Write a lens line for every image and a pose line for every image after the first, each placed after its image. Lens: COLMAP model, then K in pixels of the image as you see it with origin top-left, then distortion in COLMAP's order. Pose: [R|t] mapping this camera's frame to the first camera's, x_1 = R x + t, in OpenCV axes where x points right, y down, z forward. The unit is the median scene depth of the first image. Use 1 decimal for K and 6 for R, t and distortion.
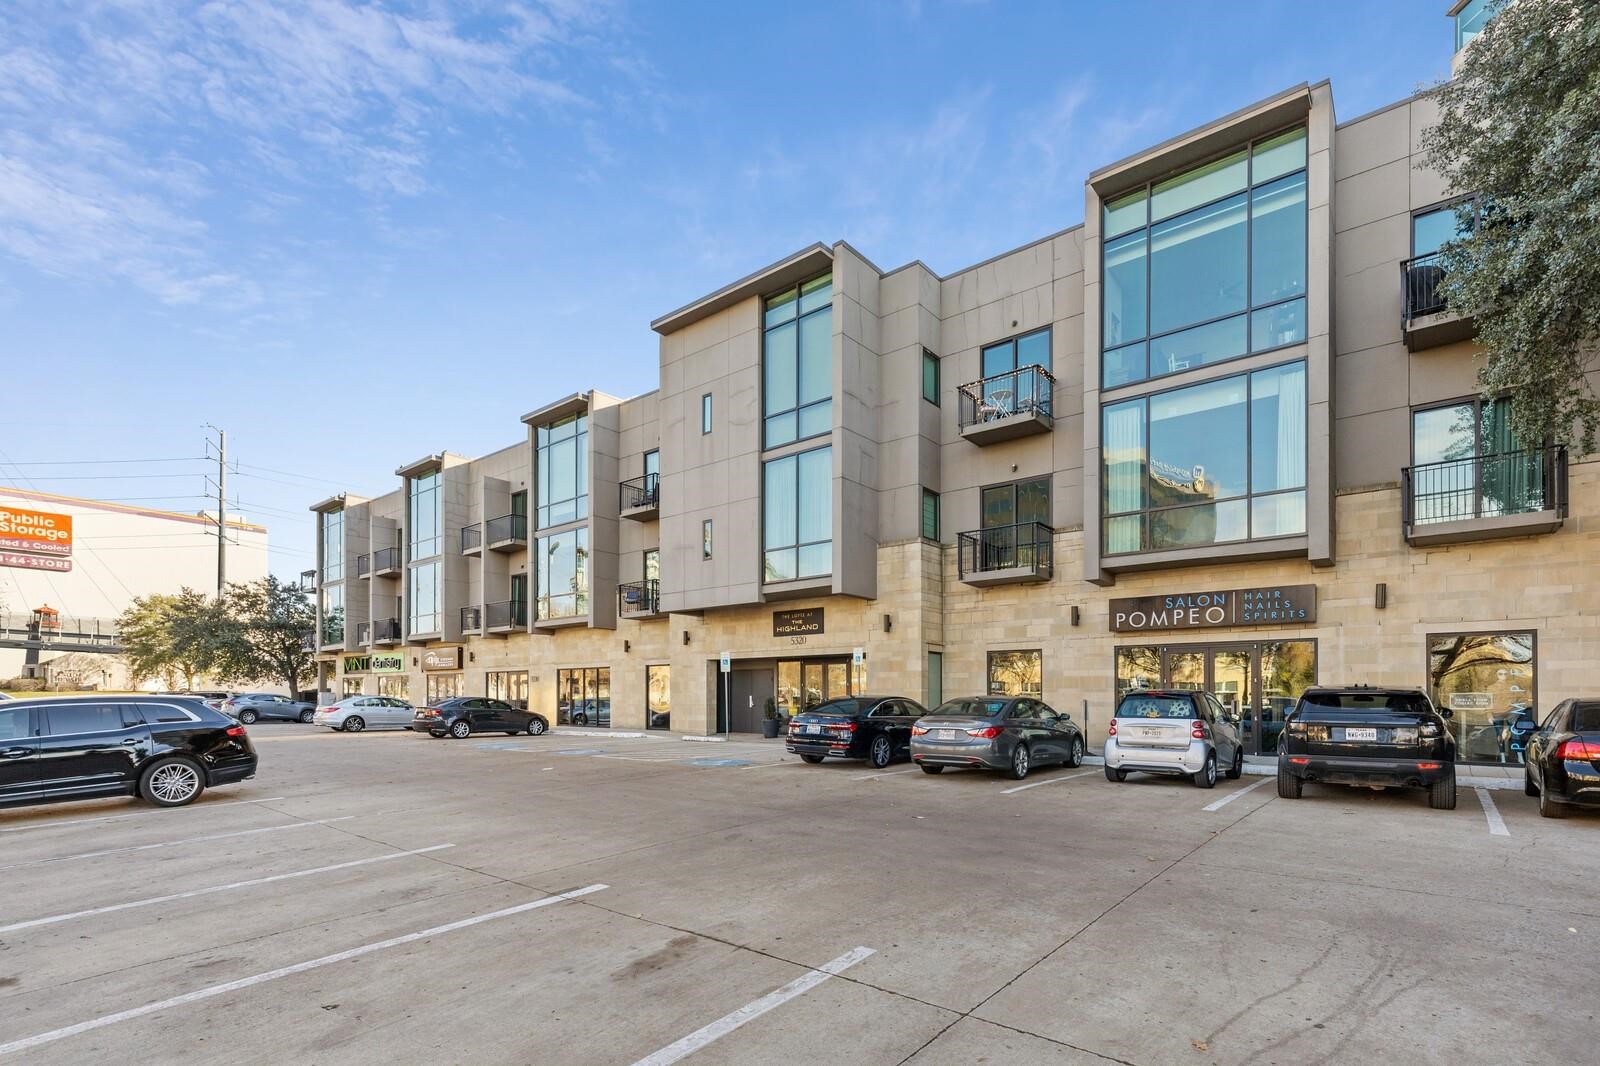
lens RADIAL K [[729.3, 0, 764.6], [0, 729.3, 527.3], [0, 0, 1]] dist [0.009902, -0.000170]
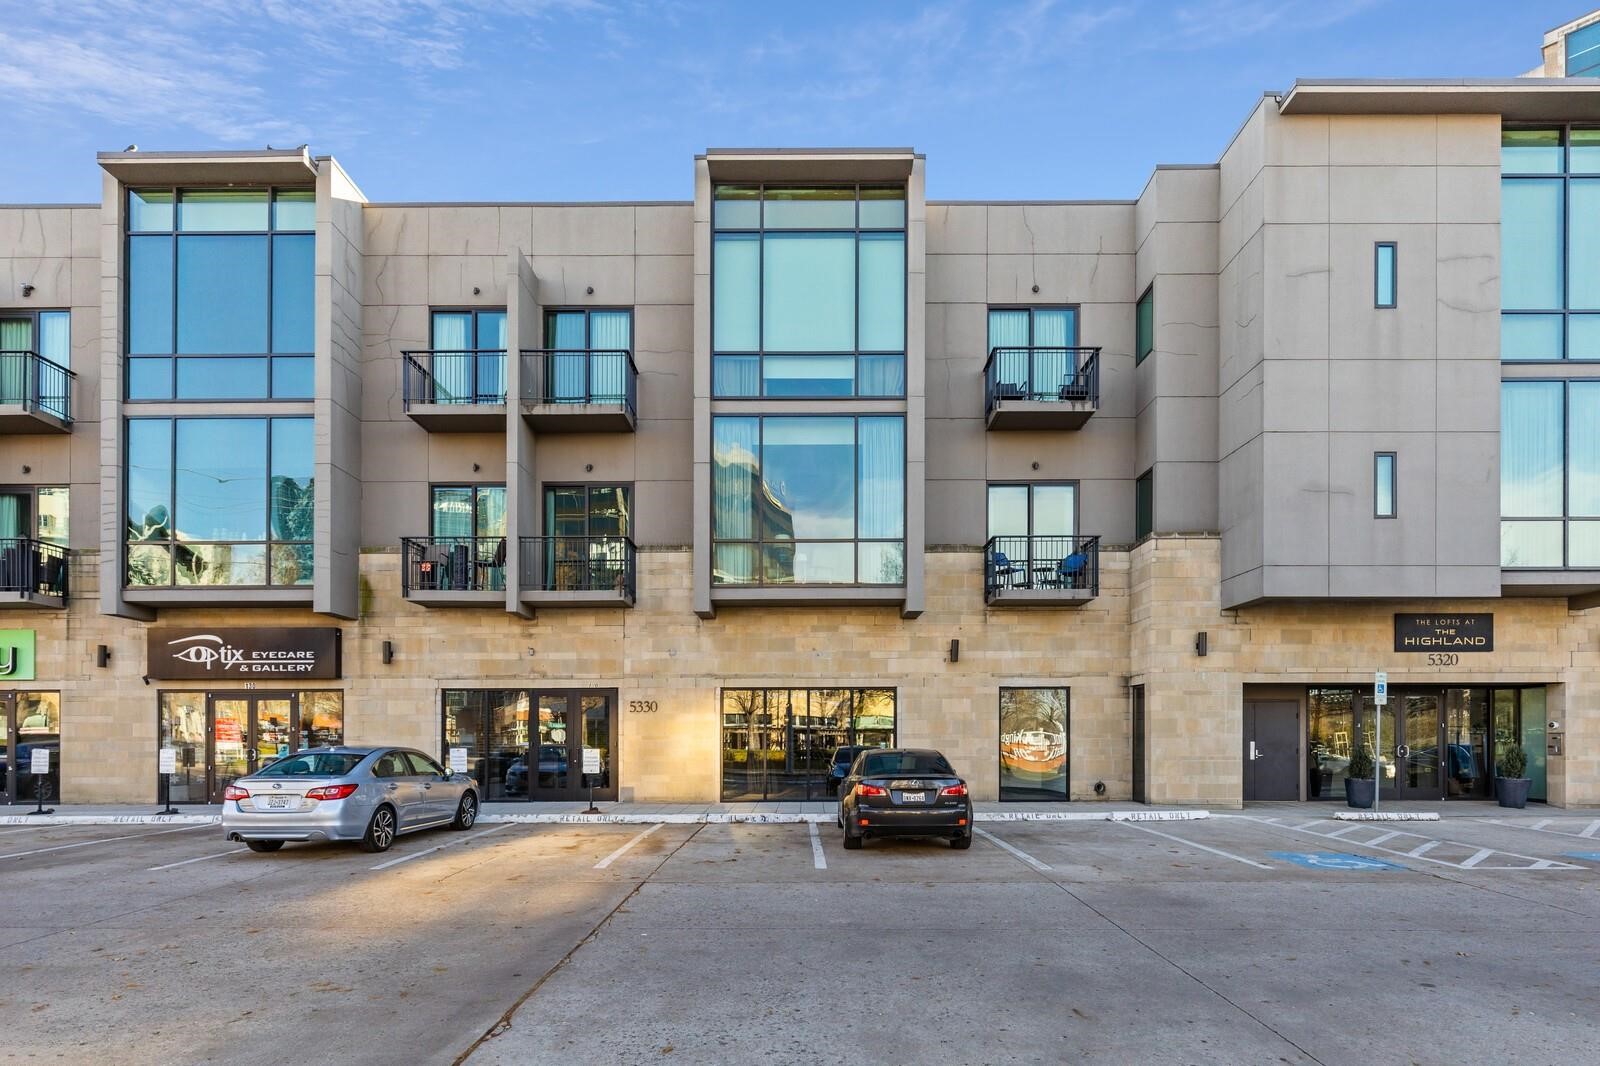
lens RADIAL K [[895.2, 0, 799.1], [0, 895.2, 567.2], [0, 0, 1]] dist [0.016885, -0.000308]
pose [[0.777325, 0.122444, 0.617069, -0.659937], [-0.142203, 0.989687, -0.017248, 0.121574], [-0.612817, -0.074342, 0.786720, 0.518779]]
